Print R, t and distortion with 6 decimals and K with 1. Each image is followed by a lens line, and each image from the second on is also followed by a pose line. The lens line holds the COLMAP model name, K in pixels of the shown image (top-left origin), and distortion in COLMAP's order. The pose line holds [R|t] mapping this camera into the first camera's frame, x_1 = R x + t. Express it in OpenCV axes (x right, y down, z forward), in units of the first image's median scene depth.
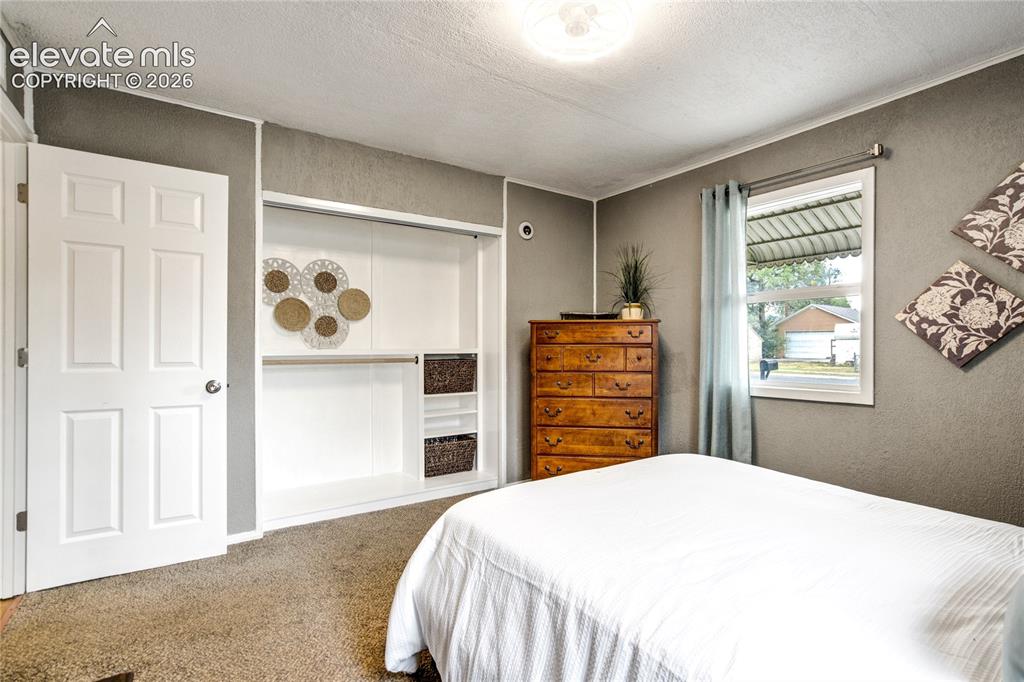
lens RADIAL K [[484.2, 0, 514.3], [0, 484.2, 340.6], [0, 0, 1]] dist [-0.006178, 0.001008]
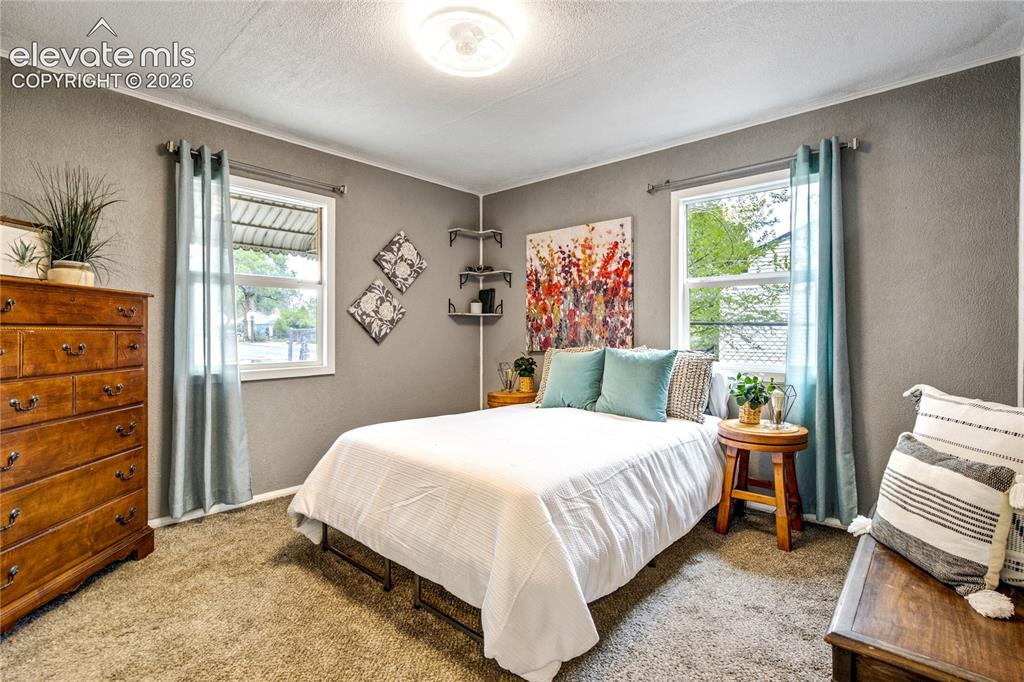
lens RADIAL K [[484.2, 0, 515.3], [0, 484.2, 338.4], [0, 0, 1]] dist [-0.006178, 0.001008]
pose [[-0.238679, -0.011894, 0.971026, -0.795609], [-0.008190, 0.999914, 0.010234, 0.018467], [-0.971064, -0.005510, -0.238756, 0.936138]]
